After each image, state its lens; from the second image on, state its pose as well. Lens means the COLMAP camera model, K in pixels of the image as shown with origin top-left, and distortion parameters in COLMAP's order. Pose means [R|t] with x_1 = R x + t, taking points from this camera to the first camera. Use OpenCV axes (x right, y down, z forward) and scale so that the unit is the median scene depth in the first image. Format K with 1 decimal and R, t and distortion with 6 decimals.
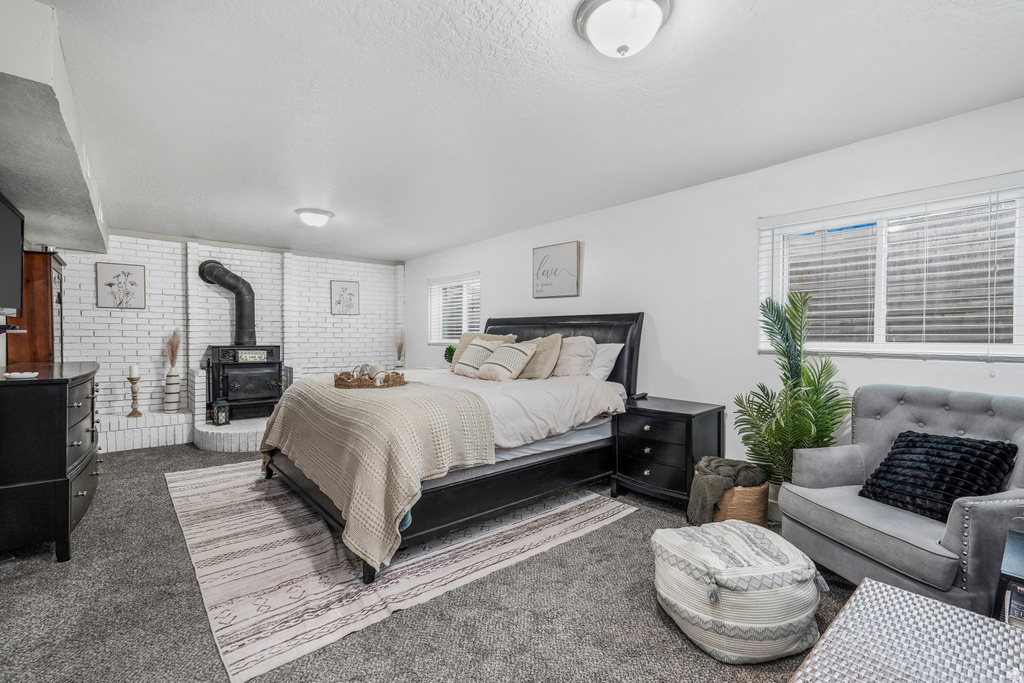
lens RADIAL K [[440.8, 0, 520.6], [0, 440.8, 340.2], [0, 0, 1]] dist [-0.004215, -0.000045]
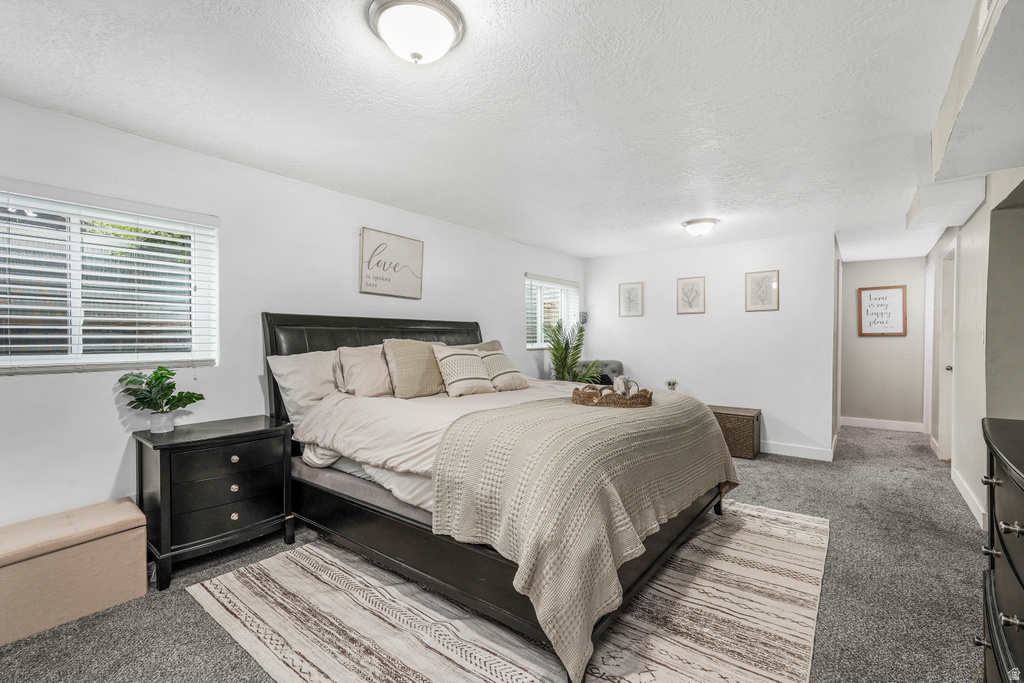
lens RADIAL K [[459.0, 0, 519.5], [0, 459.0, 342.4], [0, 0, 1]] dist [-0.015184, 0.000013]
pose [[-0.193322, 0.000074, 0.981135, -1.220165], [0.022099, 0.999747, 0.004279, -0.014778], [-0.980887, 0.022509, -0.193274, 1.403849]]
